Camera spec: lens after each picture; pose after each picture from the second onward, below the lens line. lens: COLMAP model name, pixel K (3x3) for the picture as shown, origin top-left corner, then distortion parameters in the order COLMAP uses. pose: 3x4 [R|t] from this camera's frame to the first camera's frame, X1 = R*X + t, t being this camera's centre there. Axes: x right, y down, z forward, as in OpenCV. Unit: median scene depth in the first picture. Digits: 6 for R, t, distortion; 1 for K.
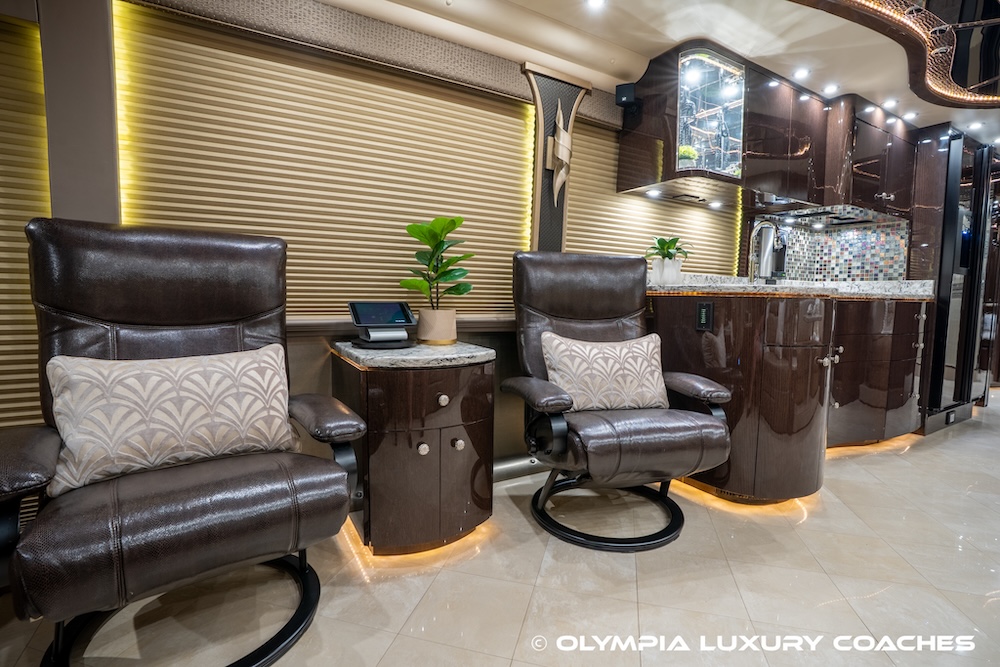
lens RADIAL K [[464.4, 0, 499.9], [0, 464.4, 330.4], [0, 0, 1]] dist [-0.072653, 0.028888]
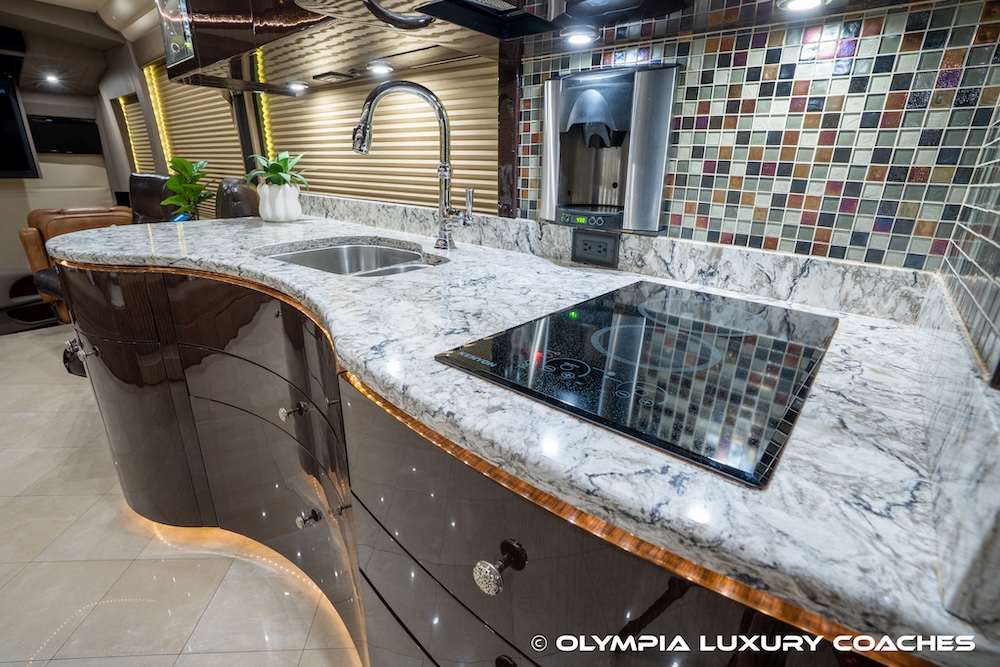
lens RADIAL K [[461.3, 0, 503.3], [0, 461.3, 328.1], [0, 0, 1]] dist [-0.070917, 0.028596]
pose [[0.339747, 0.307843, -0.888710, 1.199386], [-0.098096, 0.951361, 0.292044, -0.180012], [0.935387, -0.012042, 0.353420, 1.065793]]
